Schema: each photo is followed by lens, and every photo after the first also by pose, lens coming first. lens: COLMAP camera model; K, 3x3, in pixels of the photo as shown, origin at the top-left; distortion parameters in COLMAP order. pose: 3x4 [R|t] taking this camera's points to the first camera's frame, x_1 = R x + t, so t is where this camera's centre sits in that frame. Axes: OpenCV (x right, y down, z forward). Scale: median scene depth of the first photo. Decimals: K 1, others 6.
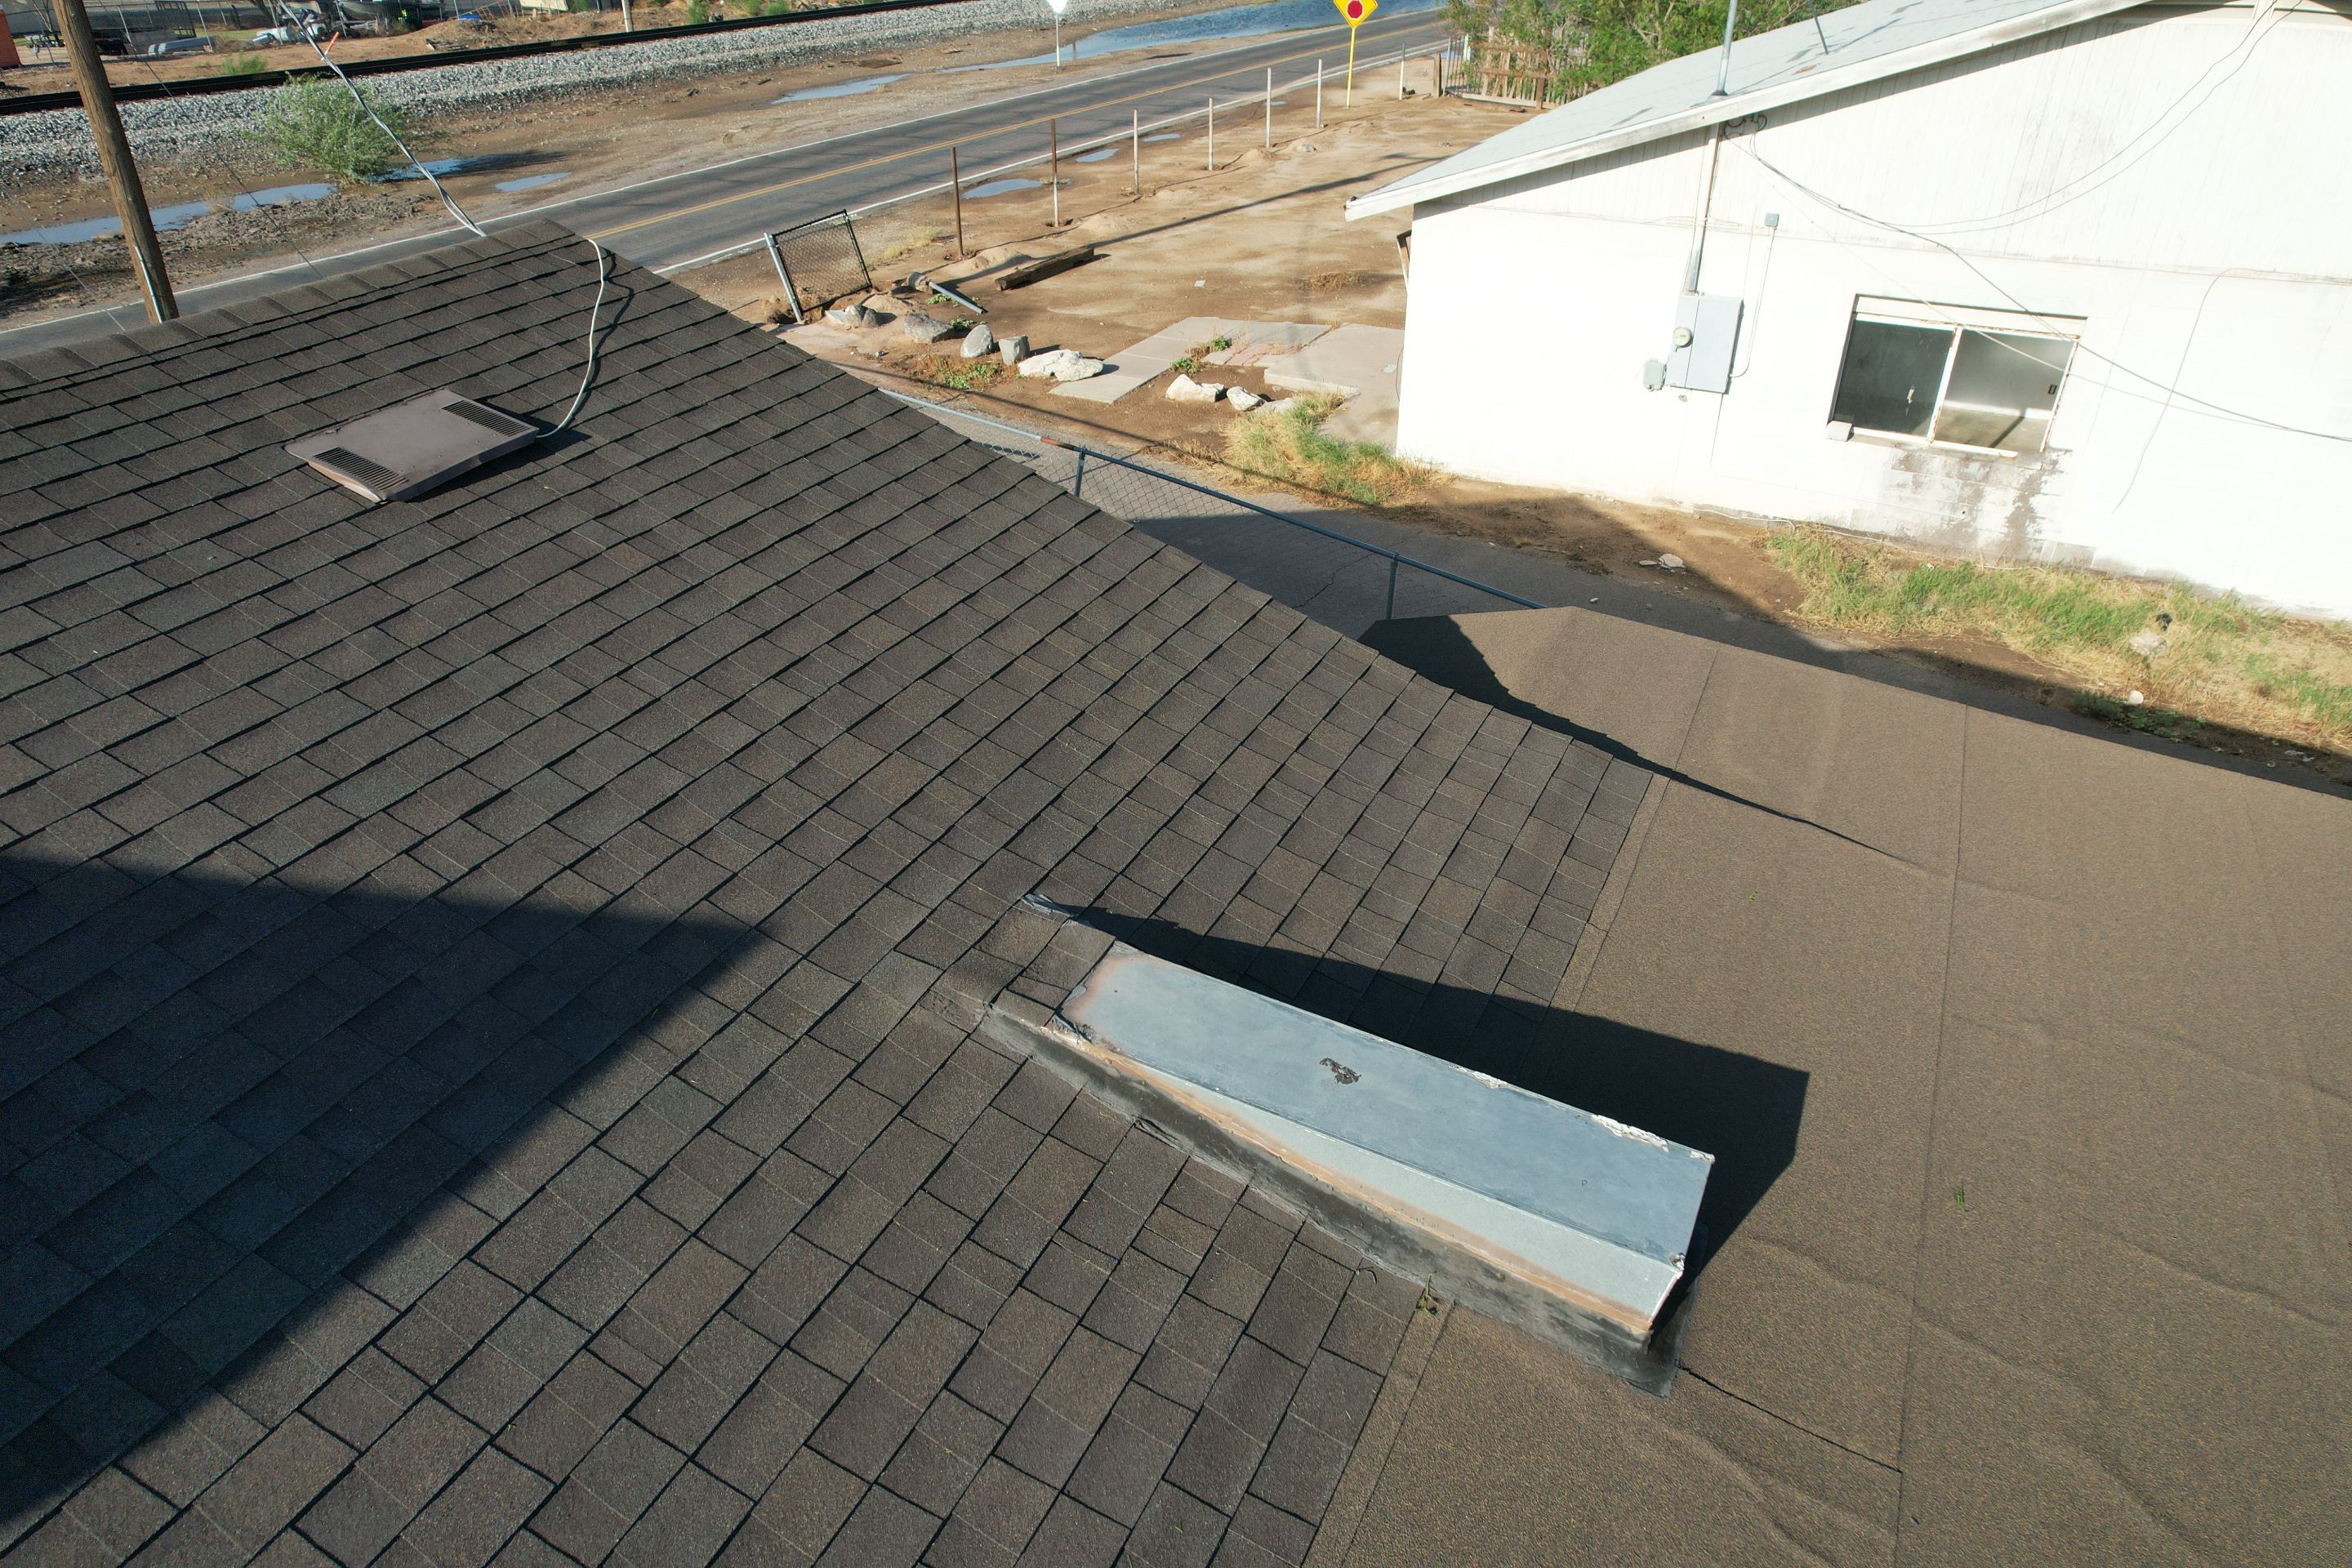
lens RADIAL K [[1484.4, 0, 1176.0], [0, 1484.4, 784.0], [0, 0, 1]] dist [-0.068672, 0.061226]
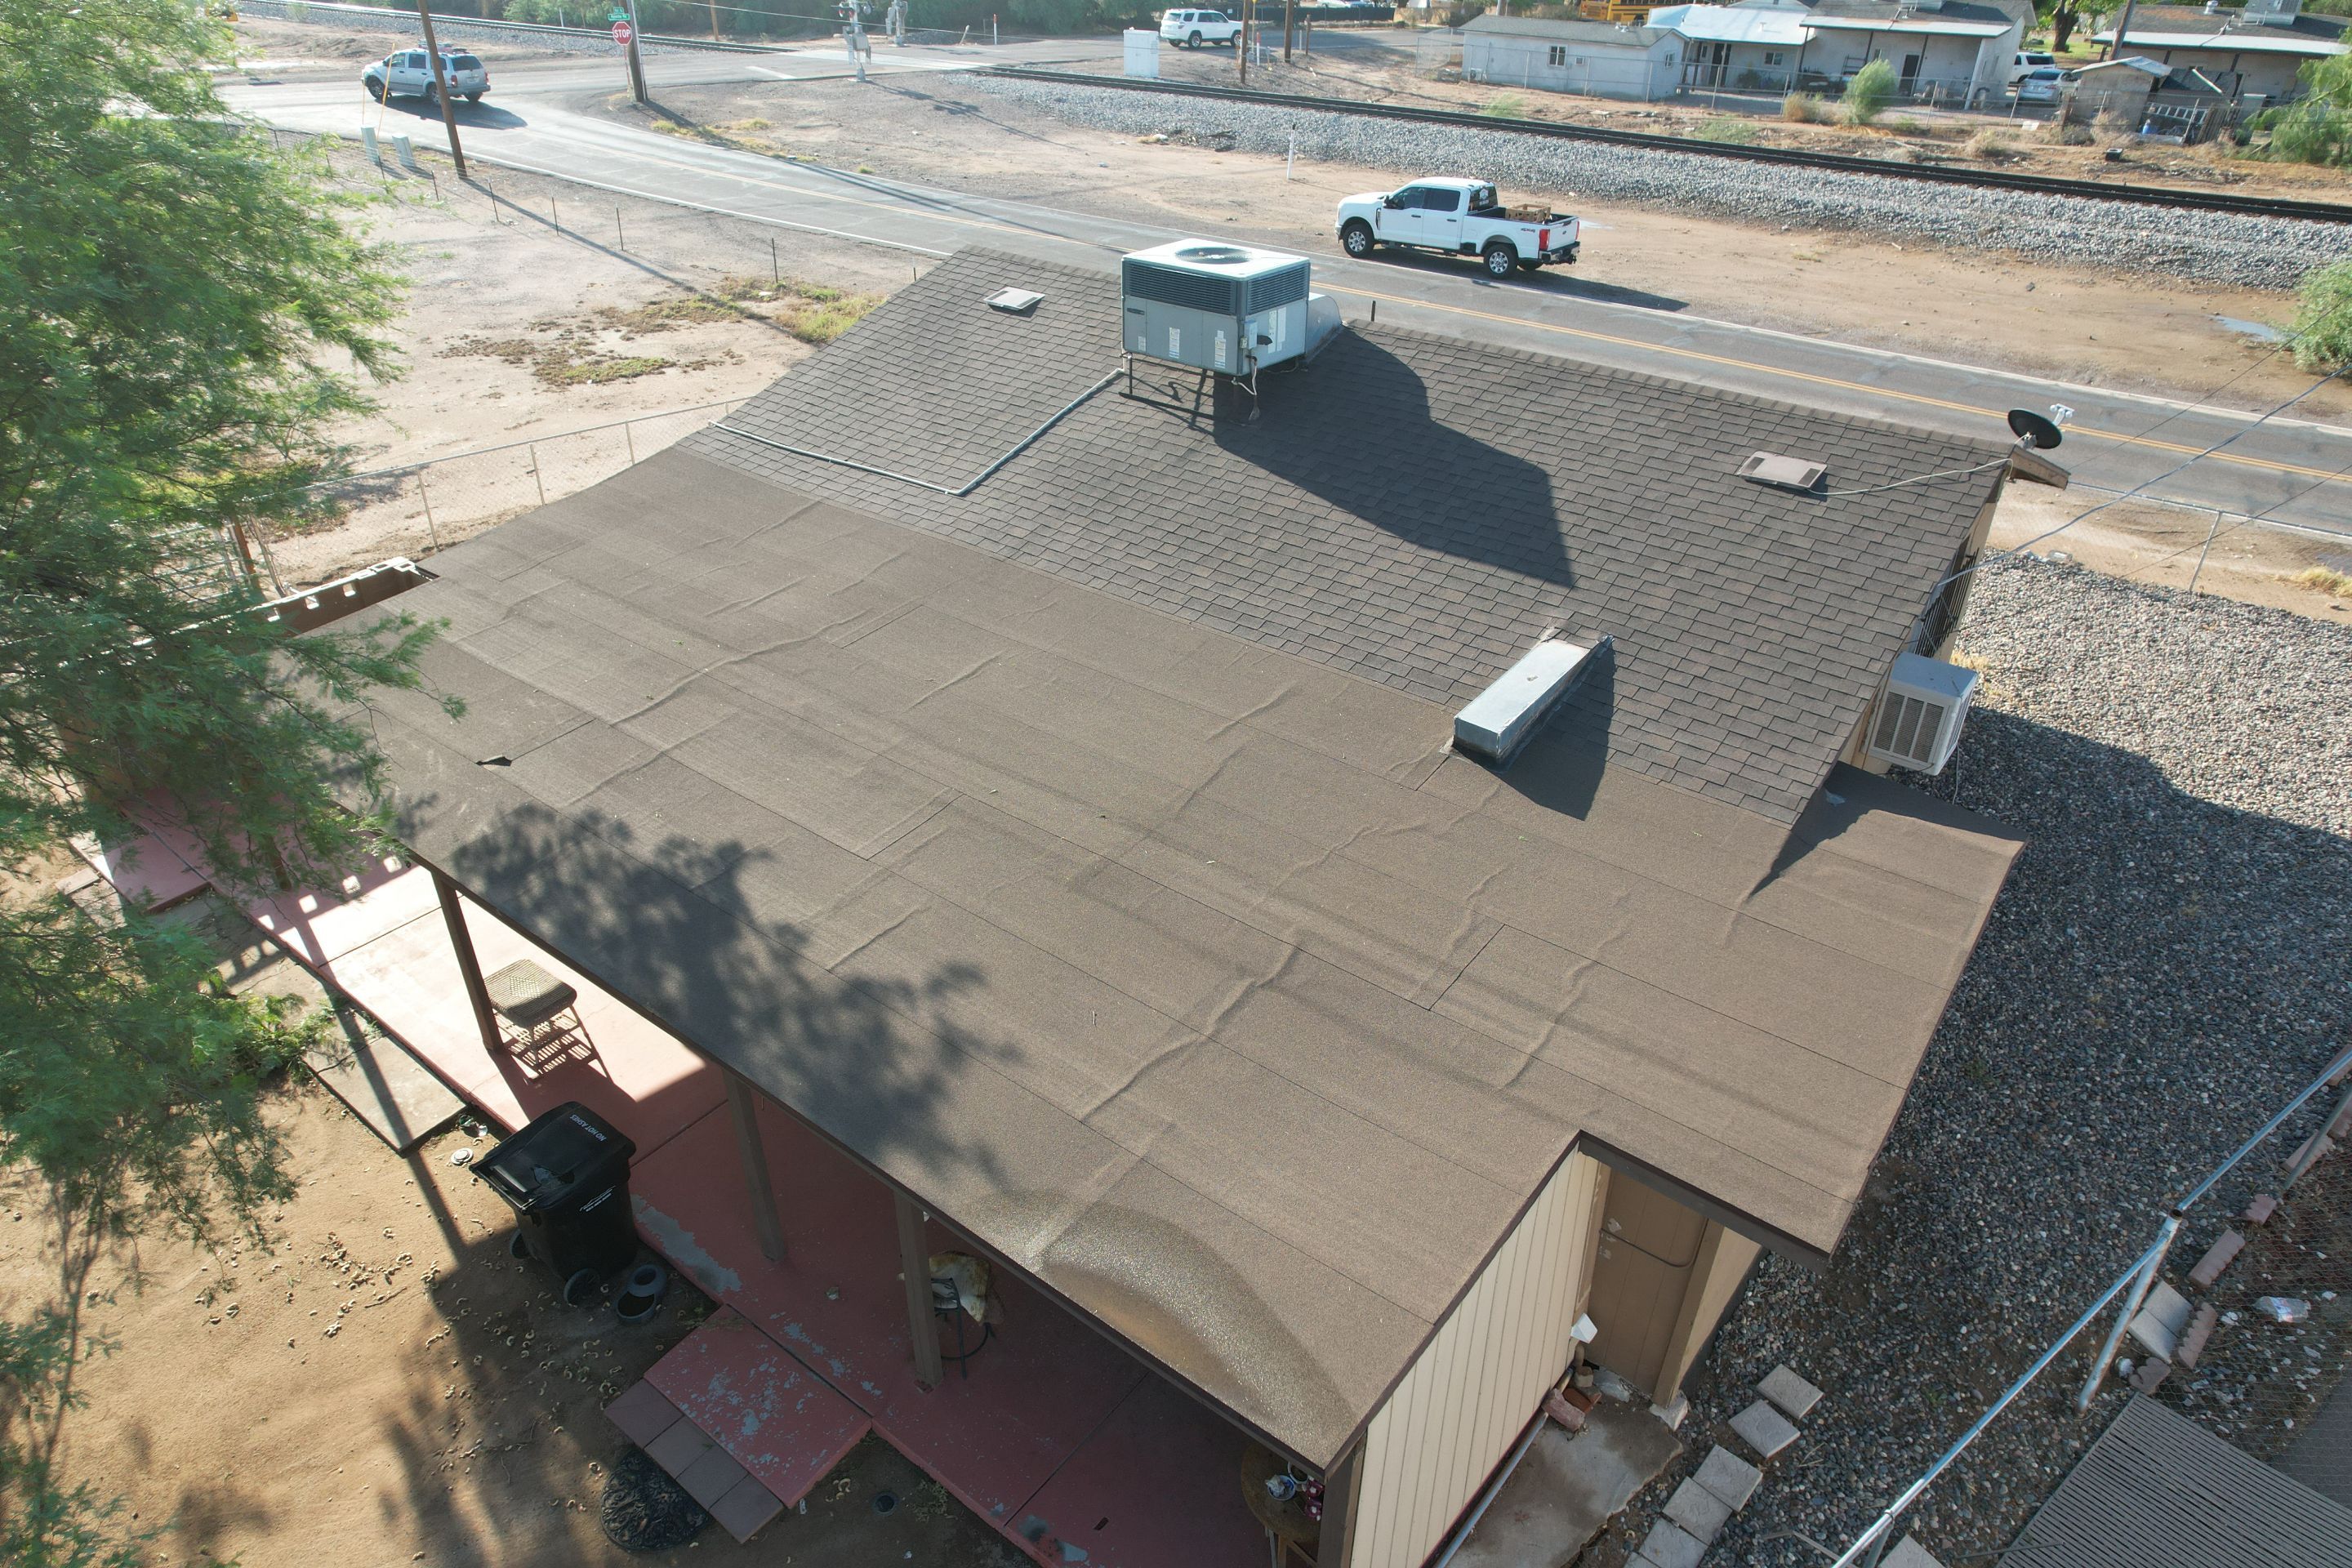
lens RADIAL K [[1484.4, 0, 1176.0], [0, 1484.4, 784.0], [0, 0, 1]] dist [-0.068672, 0.061226]
pose [[-0.195673, 0.518901, -0.832138, 2.157625], [-0.520617, 0.664129, 0.536555, -0.689973], [0.831066, 0.538214, 0.140197, 0.004120]]
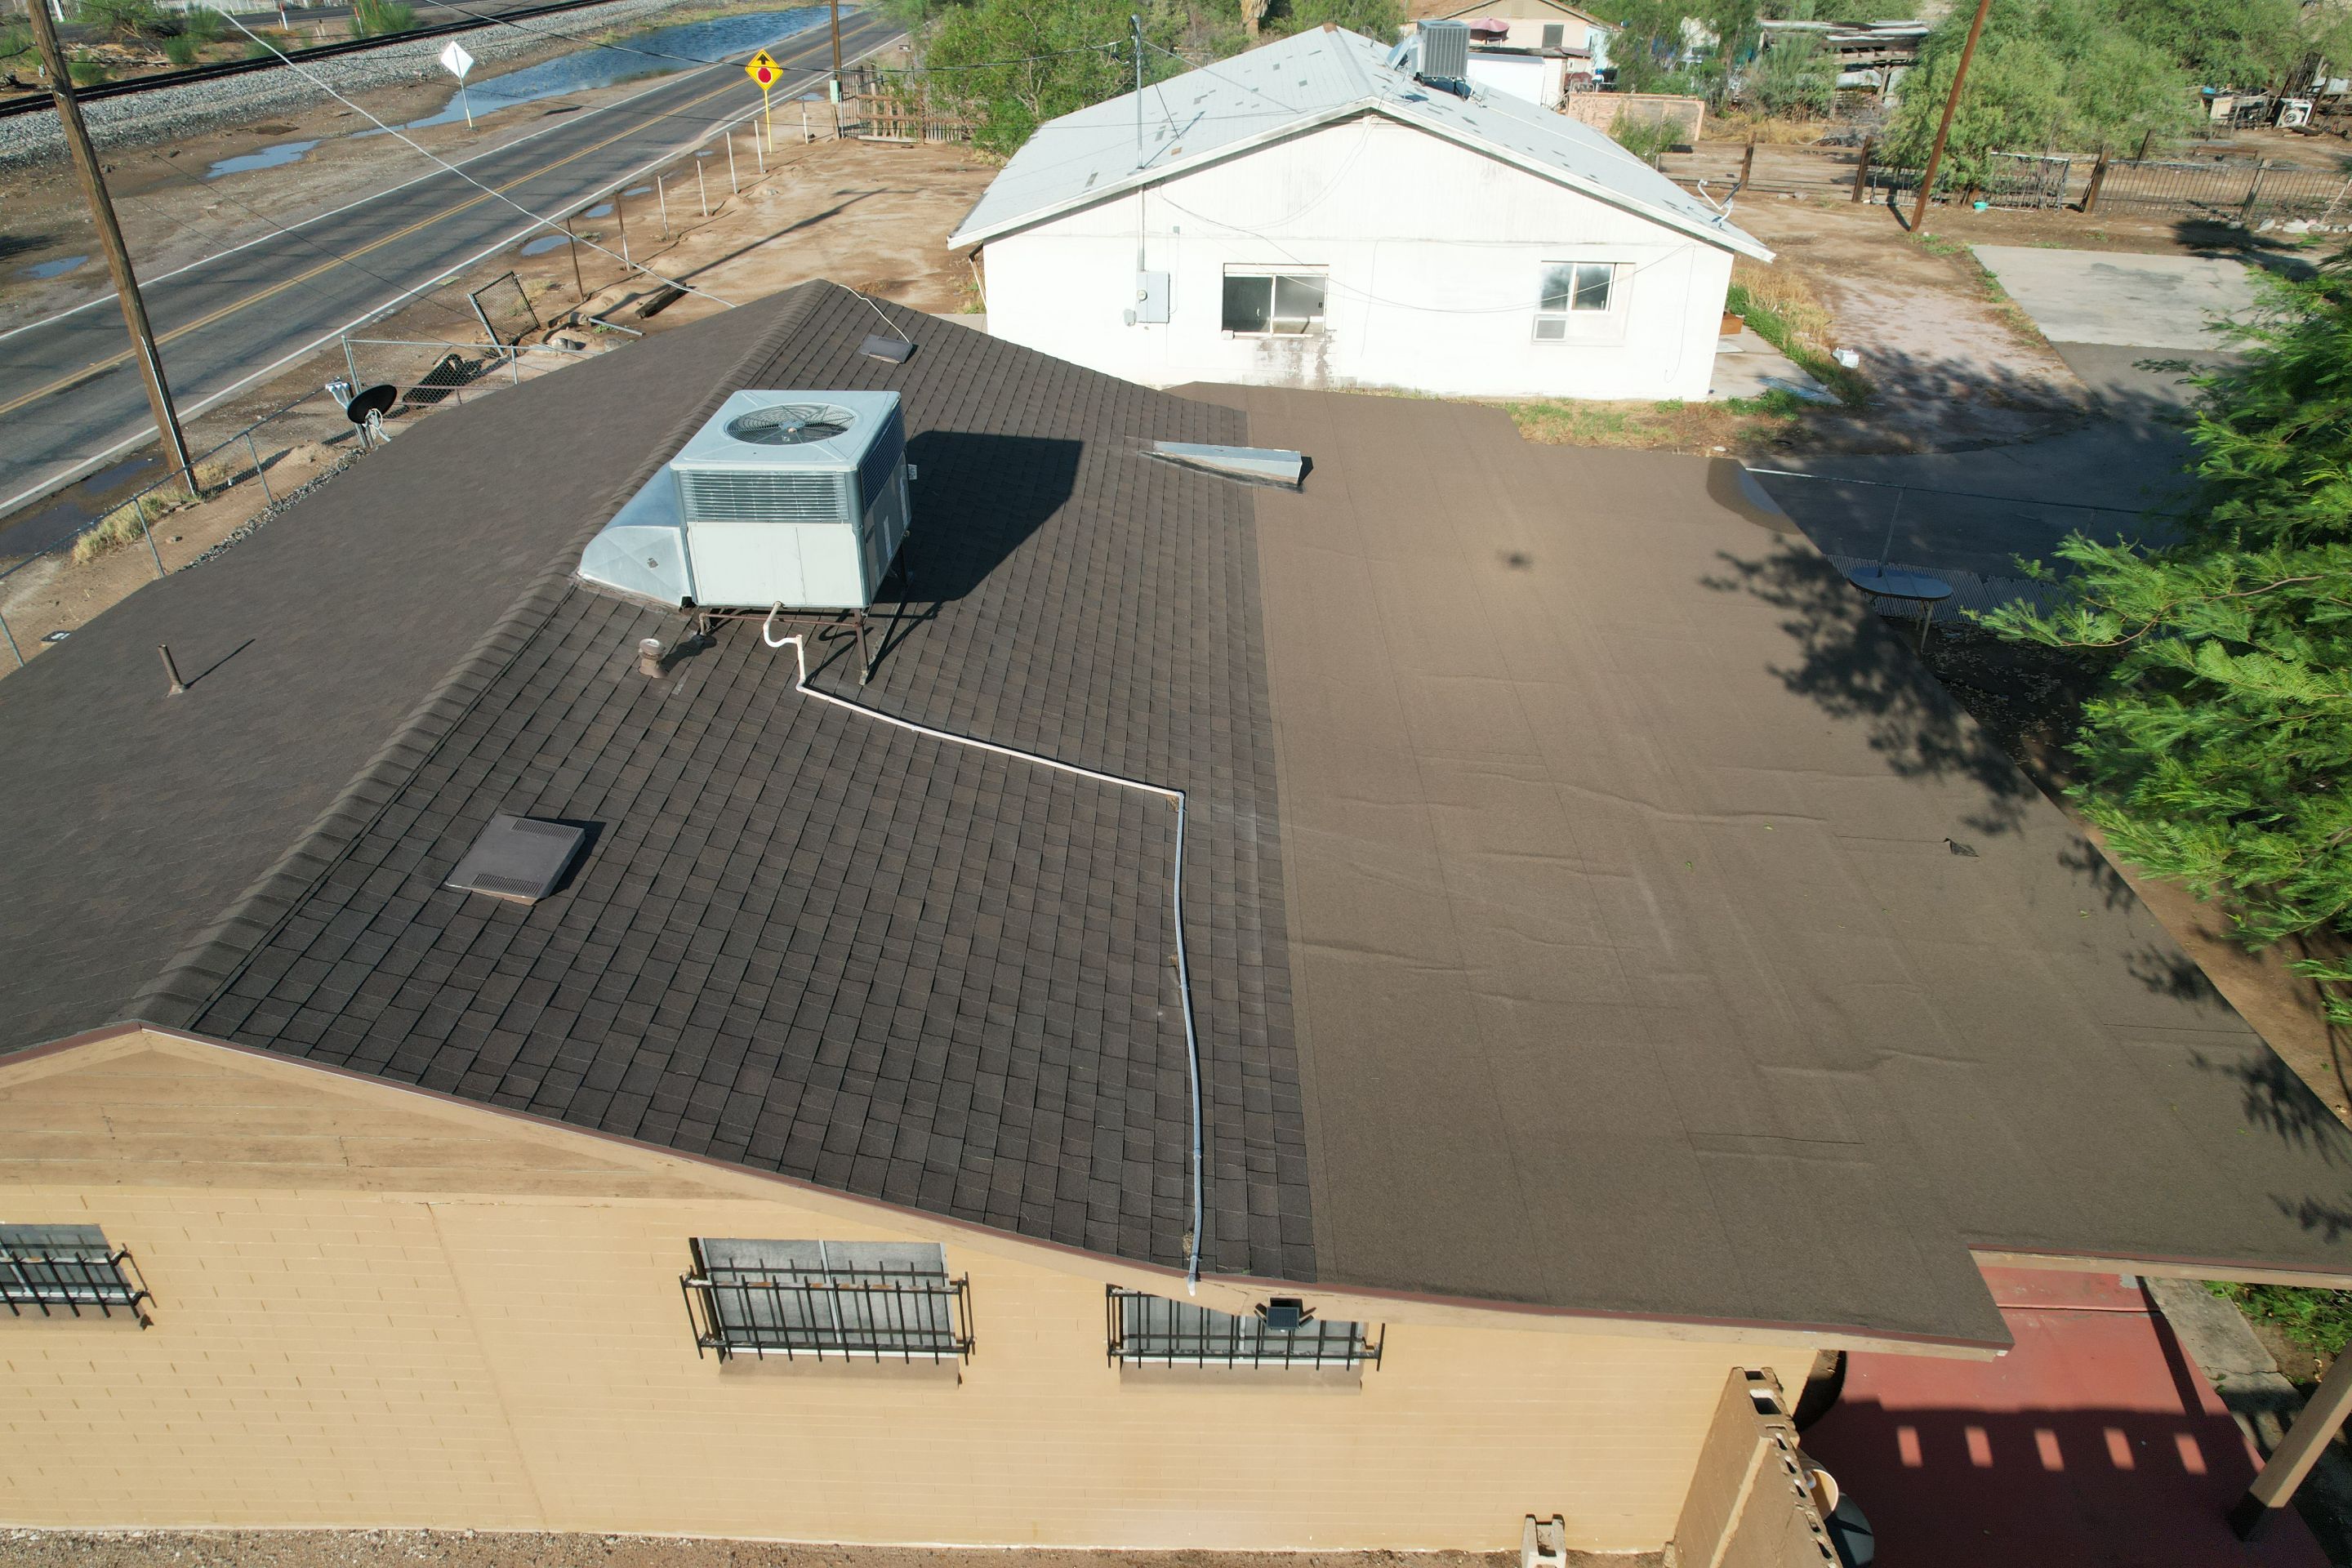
lens RADIAL K [[1484.4, 0, 1176.0], [0, 1484.4, 784.0], [0, 0, 1]] dist [-0.068672, 0.061226]
pose [[0.900280, -0.218125, 0.376720, -1.306328], [0.218406, 0.974930, 0.042551, 0.661186], [-0.376557, 0.043971, 0.925349, -2.067191]]
